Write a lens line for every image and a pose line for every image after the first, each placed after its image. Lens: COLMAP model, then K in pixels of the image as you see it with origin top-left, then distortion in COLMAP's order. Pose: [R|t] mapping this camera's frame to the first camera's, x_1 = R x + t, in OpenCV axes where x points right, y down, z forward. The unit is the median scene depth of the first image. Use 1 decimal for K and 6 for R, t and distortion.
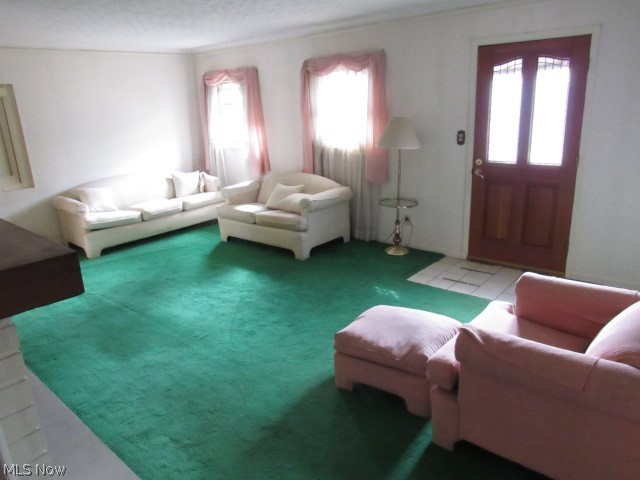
lens RADIAL K [[457.6, 0, 319.9], [0, 457.6, 240.7], [0, 0, 1]] dist [-0.029998, 0.010008]
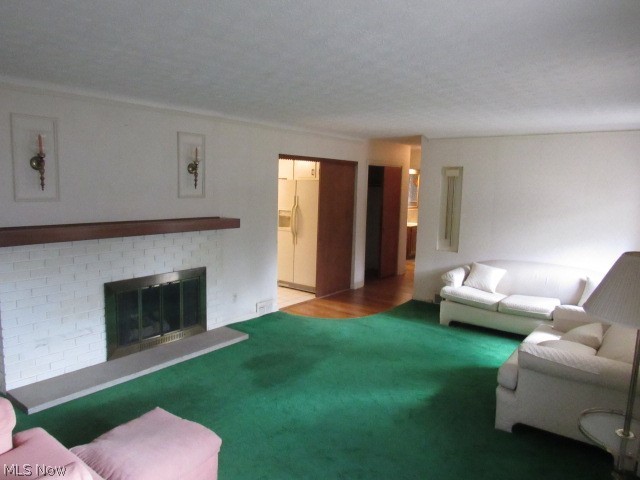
lens RADIAL K [[457.6, 0, 317.2], [0, 457.6, 240.2], [0, 0, 1]] dist [-0.029998, 0.010008]
pose [[0.060458, 0.164673, -0.984494, 0.546275], [-0.310509, 0.940465, 0.138240, -0.222965], [0.948646, 0.297336, 0.107991, 0.593666]]
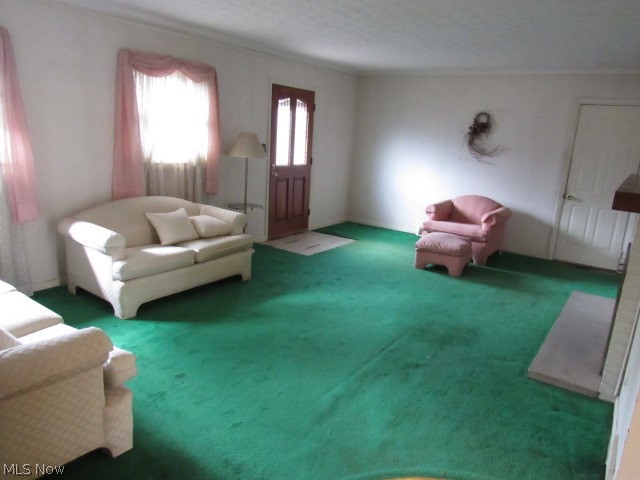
lens RADIAL K [[457.6, 0, 323.6], [0, 457.6, 237.8], [0, 0, 1]] dist [-0.029998, 0.010008]
pose [[-0.098259, -0.193126, 0.976242, -1.068343], [0.224058, 0.951508, 0.210784, -0.226536], [-0.969610, 0.239446, -0.050223, 0.979661]]
